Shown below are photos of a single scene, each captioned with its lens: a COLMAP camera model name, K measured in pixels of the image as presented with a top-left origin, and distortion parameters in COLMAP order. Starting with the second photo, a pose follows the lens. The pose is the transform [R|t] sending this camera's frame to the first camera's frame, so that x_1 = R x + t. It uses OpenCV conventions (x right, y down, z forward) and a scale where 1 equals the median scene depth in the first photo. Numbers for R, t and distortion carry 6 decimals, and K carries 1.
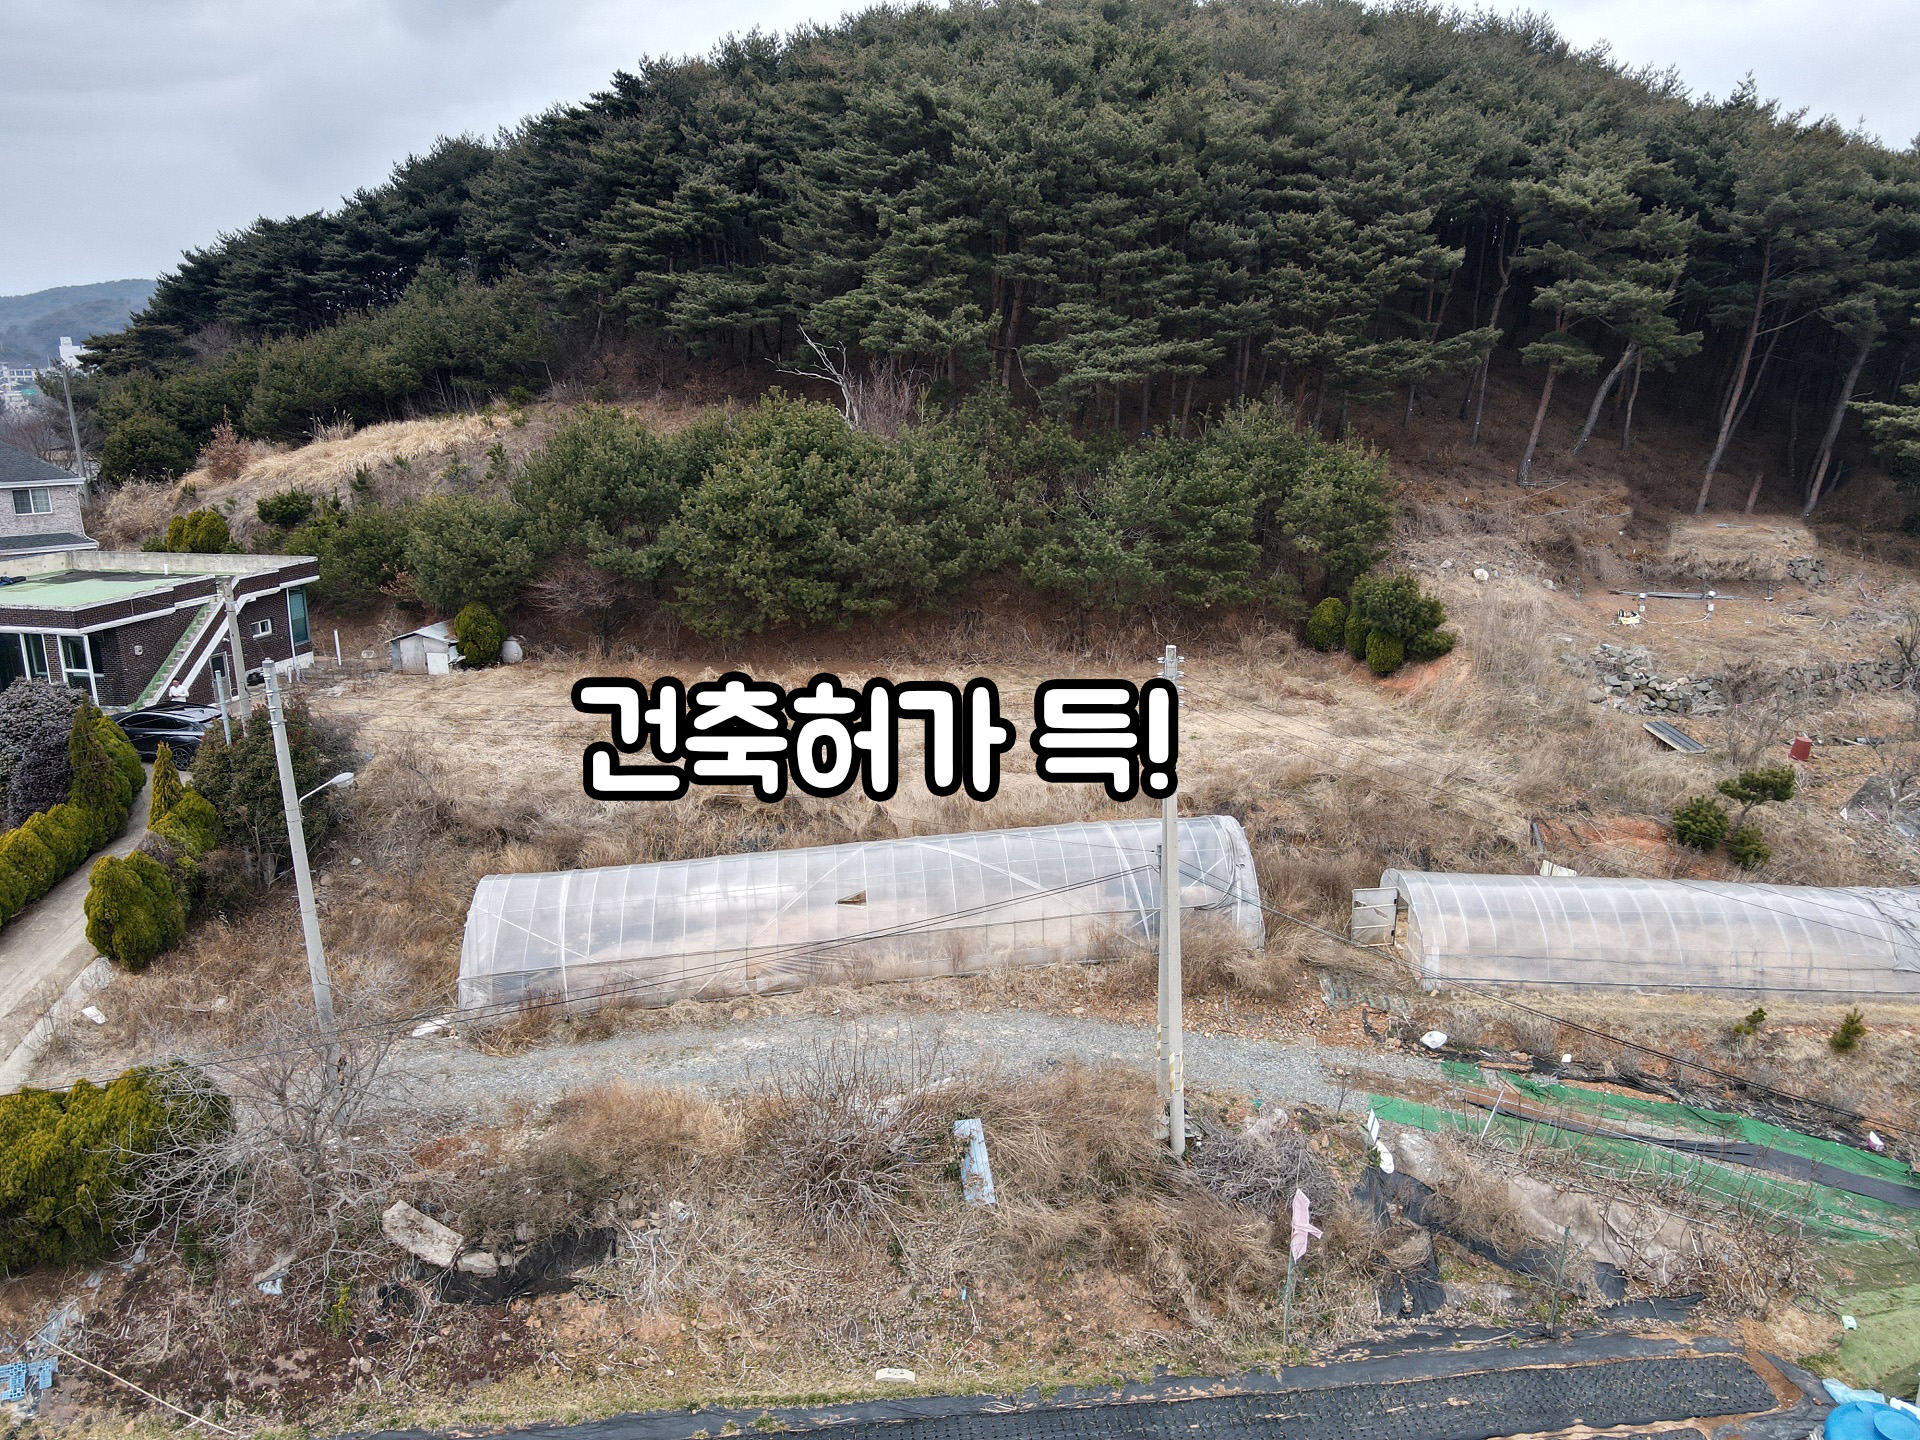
lens RADIAL K [[1396.6, 0, 969.9], [0, 1396.6, 718.3], [0, 0, 1]] dist [-0.004750, 0.019222]
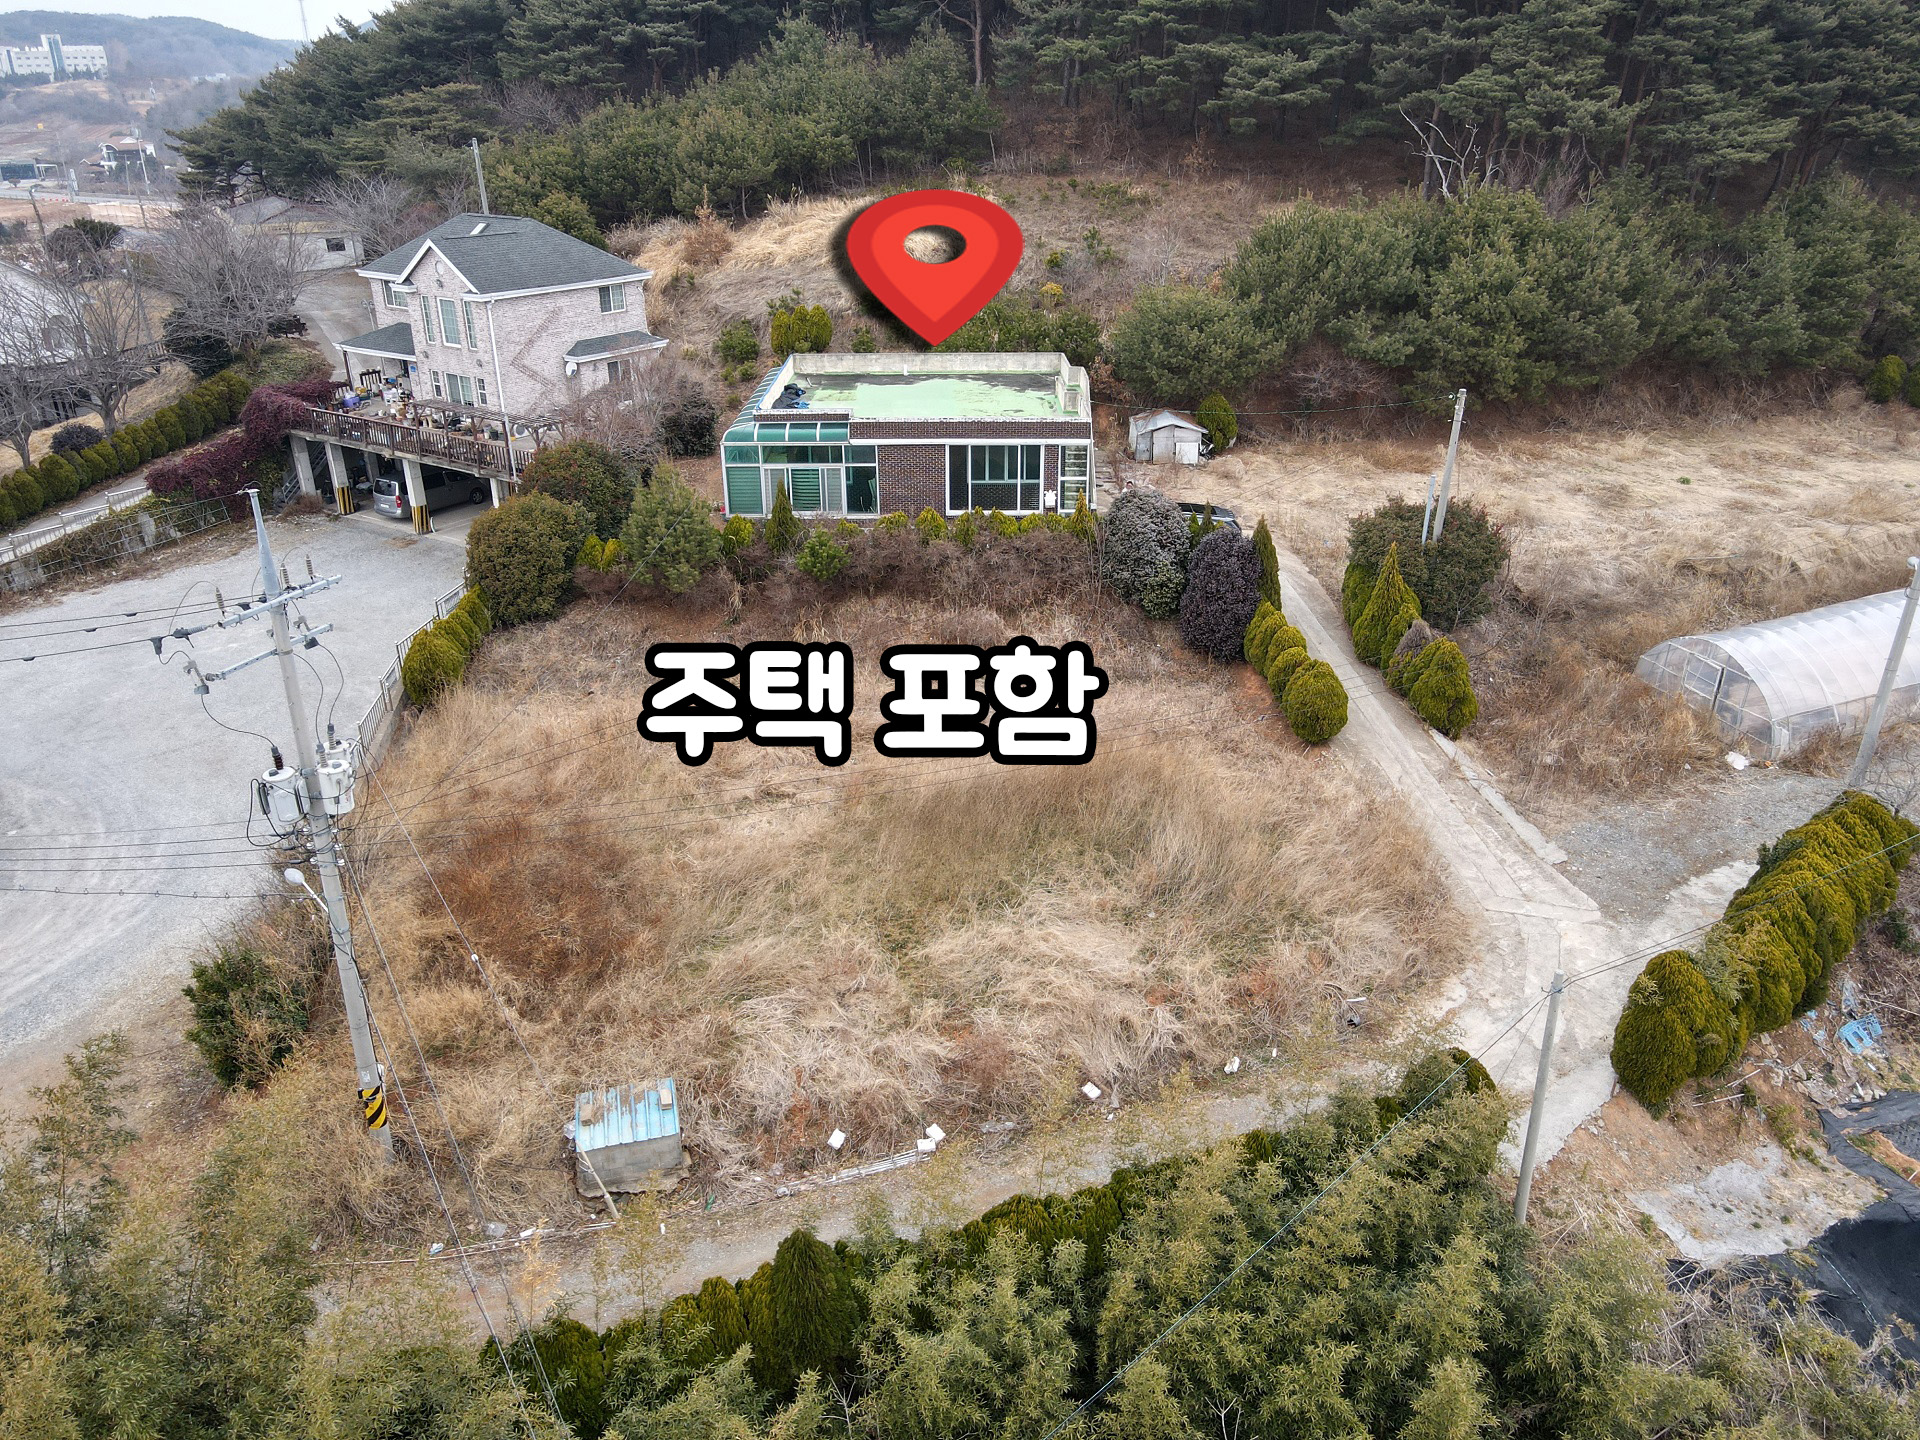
lens RADIAL K [[1396.6, 0, 953.9], [0, 1396.6, 722.8], [0, 0, 1]] dist [-0.004750, 0.019222]
pose [[0.980525, -0.083660, 0.177684, -0.903114], [0.049386, 0.980693, 0.189216, -0.056214], [-0.190083, -0.176756, 0.965725, -0.034560]]
